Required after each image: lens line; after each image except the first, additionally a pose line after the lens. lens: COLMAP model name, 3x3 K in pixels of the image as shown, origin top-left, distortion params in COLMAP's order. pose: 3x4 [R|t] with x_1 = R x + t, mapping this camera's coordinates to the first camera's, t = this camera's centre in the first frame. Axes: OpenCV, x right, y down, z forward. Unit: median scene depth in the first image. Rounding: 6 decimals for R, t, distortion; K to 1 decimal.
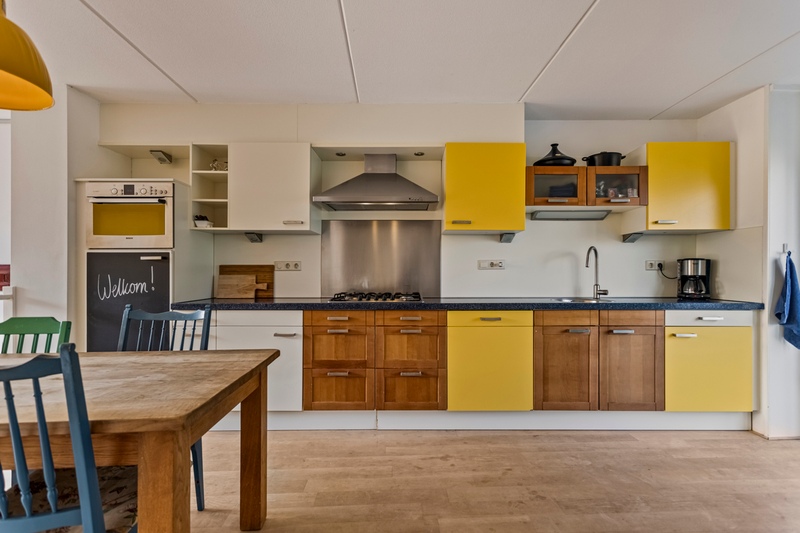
lens RADIAL K [[403.2, 0, 400.0], [0, 403.2, 266.5], [0, 0, 1]] dist [-0.000598, 0.000085]
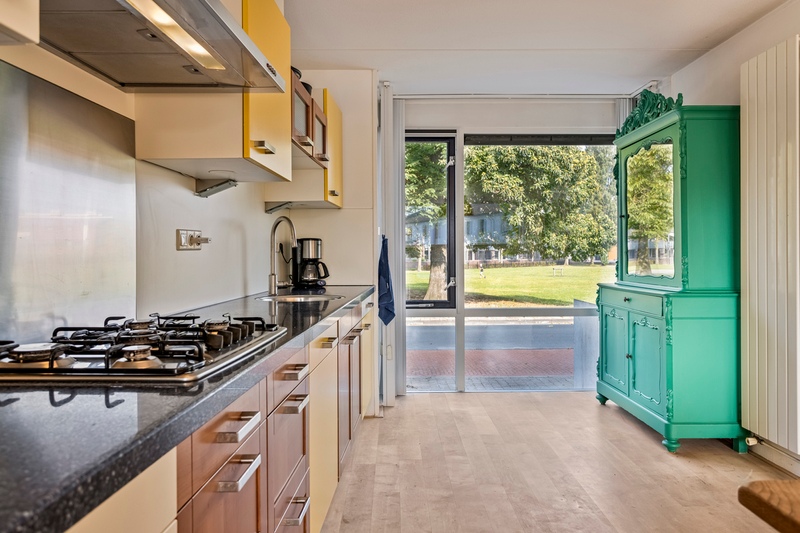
lens RADIAL K [[581.1, 0, 398.7], [0, 581.1, 254.0], [0, 0, 1]] dist [-0.000037, -0.000080]
pose [[0.013380, 0.003858, 0.999903, -0.481689], [-0.009382, 0.999949, -0.003733, 0.014957], [-0.999866, -0.009331, 0.013415, 0.801155]]
